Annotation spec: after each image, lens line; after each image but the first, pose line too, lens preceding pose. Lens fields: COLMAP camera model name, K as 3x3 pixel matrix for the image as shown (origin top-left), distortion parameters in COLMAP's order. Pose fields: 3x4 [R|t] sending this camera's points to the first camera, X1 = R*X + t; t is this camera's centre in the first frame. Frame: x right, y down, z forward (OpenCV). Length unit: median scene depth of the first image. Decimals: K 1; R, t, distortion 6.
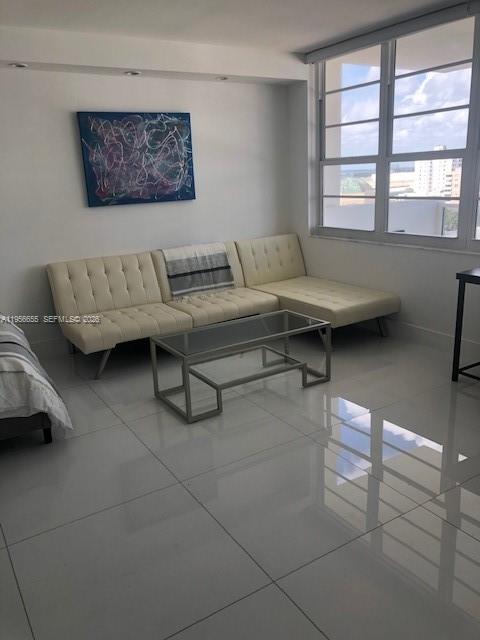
lens RADIAL K [[519.3, 0, 221.6], [0, 519.3, 320.4], [0, 0, 1]] dist [-0.015290, 0.028445]
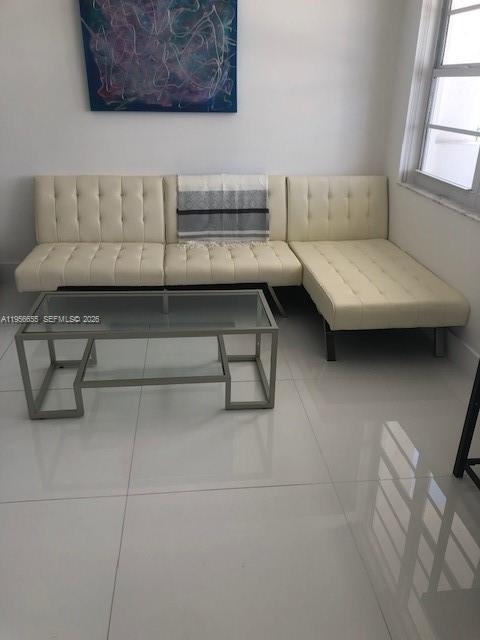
lens RADIAL K [[519.3, 0, 238.6], [0, 519.3, 319.6], [0, 0, 1]] dist [-0.015290, 0.028445]
pose [[0.904959, 0.233391, -0.355777, 0.300212], [-0.173101, 0.965761, 0.193242, -0.094192], [0.388696, -0.113291, 0.914374, 0.296014]]
